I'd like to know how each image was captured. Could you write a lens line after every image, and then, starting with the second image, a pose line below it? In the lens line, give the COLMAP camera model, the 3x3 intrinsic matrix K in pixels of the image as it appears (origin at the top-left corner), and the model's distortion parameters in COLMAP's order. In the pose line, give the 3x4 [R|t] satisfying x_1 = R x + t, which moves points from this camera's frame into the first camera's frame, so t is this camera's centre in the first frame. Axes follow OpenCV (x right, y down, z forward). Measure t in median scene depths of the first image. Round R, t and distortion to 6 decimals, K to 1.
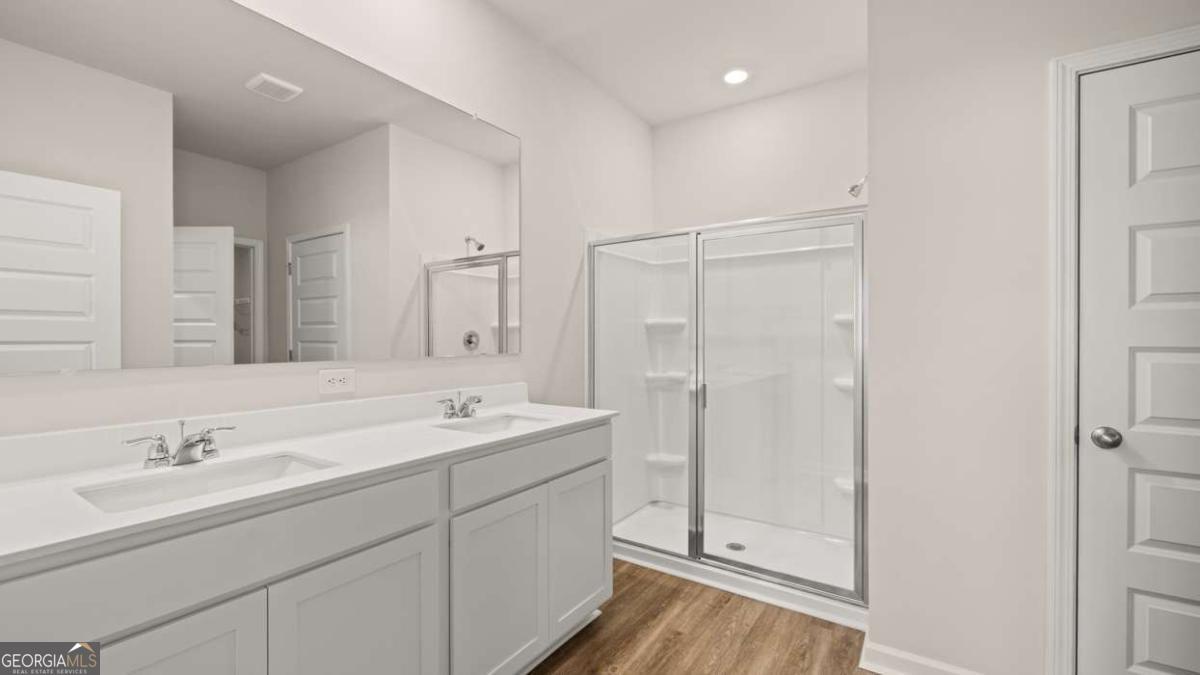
lens RADIAL K [[503.8, 0, 592.1], [0, 503.8, 340.5], [0, 0, 1]] dist [-0.001331, -0.000337]
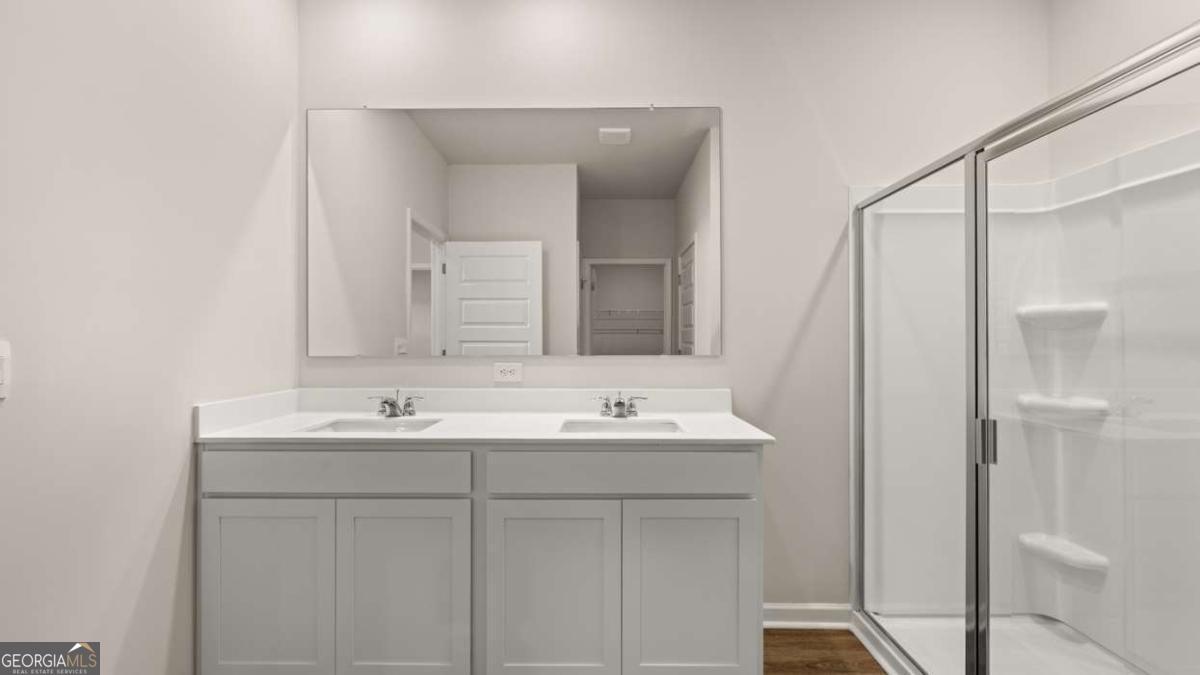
lens RADIAL K [[503.8, 0, 592.1], [0, 503.8, 340.5], [0, 0, 1]] dist [-0.001331, -0.000337]
pose [[0.553353, 0.000824, -0.832946, 0.395944], [-0.003961, 0.999991, -0.001642, 0.002183], [0.832937, 0.004208, 0.553351, 0.294409]]
